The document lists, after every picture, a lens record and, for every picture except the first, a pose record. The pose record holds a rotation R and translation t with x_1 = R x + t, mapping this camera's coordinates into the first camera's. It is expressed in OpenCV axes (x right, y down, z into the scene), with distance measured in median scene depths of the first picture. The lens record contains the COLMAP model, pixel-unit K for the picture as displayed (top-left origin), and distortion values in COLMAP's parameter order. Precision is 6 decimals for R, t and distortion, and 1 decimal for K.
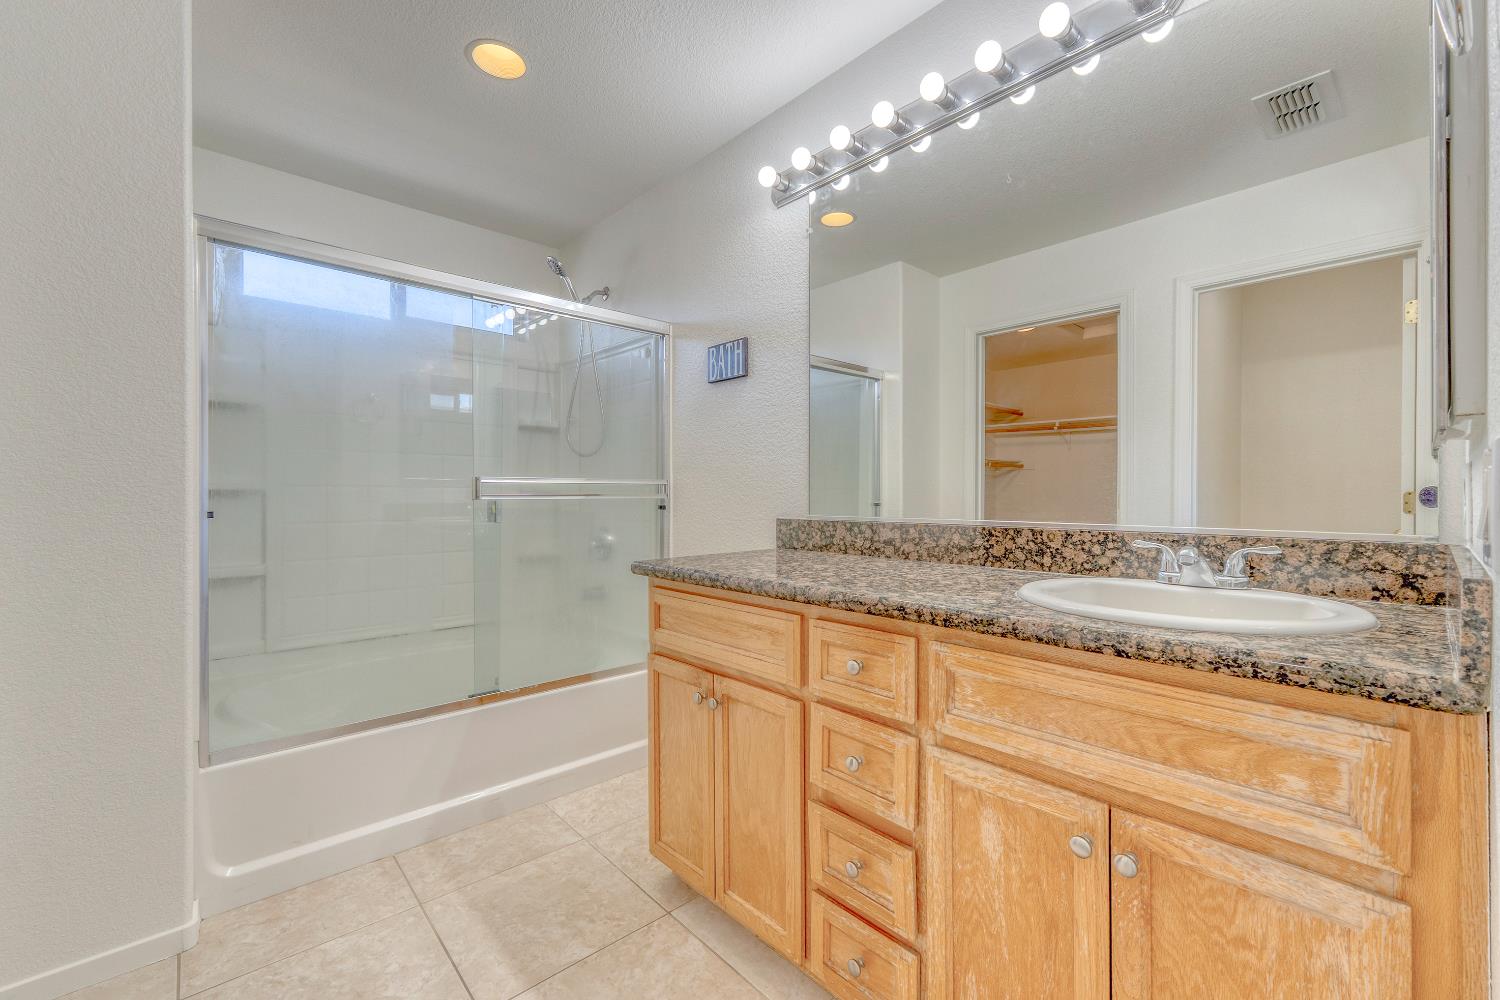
lens RADIAL K [[620.9, 0, 752.8], [0, 620.9, 497.9], [0, 0, 1]] dist [0.000491, 0.000173]
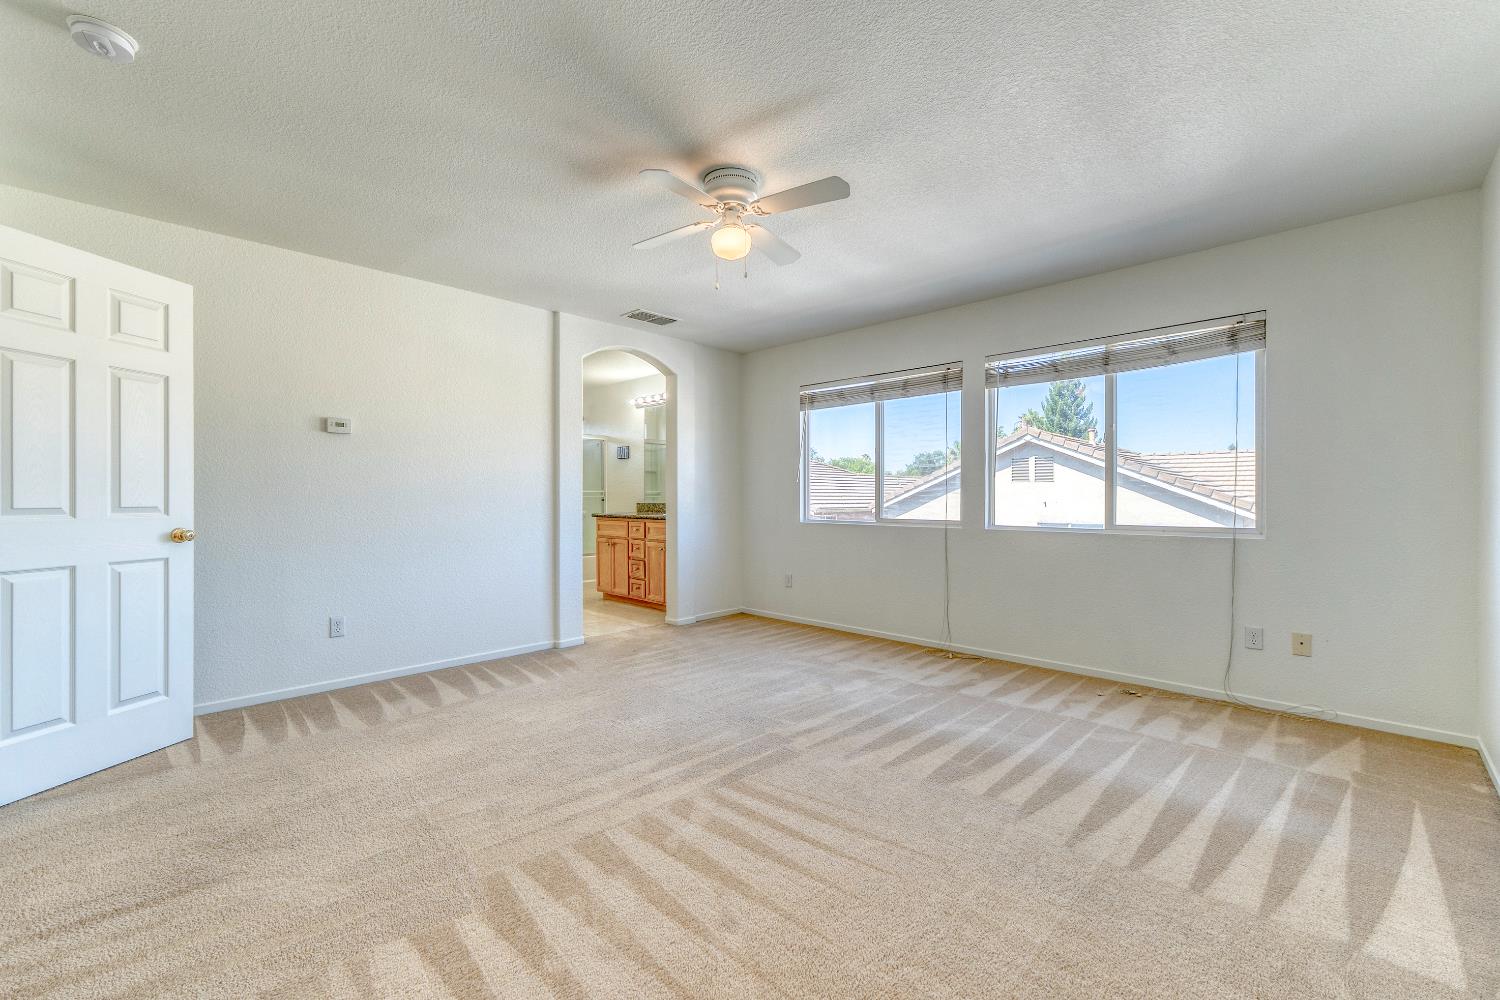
lens RADIAL K [[620.9, 0, 752.8], [0, 620.9, 497.9], [0, 0, 1]] dist [0.000491, 0.000173]
pose [[0.998341, -0.003599, 0.057473, 0.574423], [0.003333, 0.999983, 0.004716, -0.008125], [-0.057489, -0.004517, 0.998336, -2.876476]]
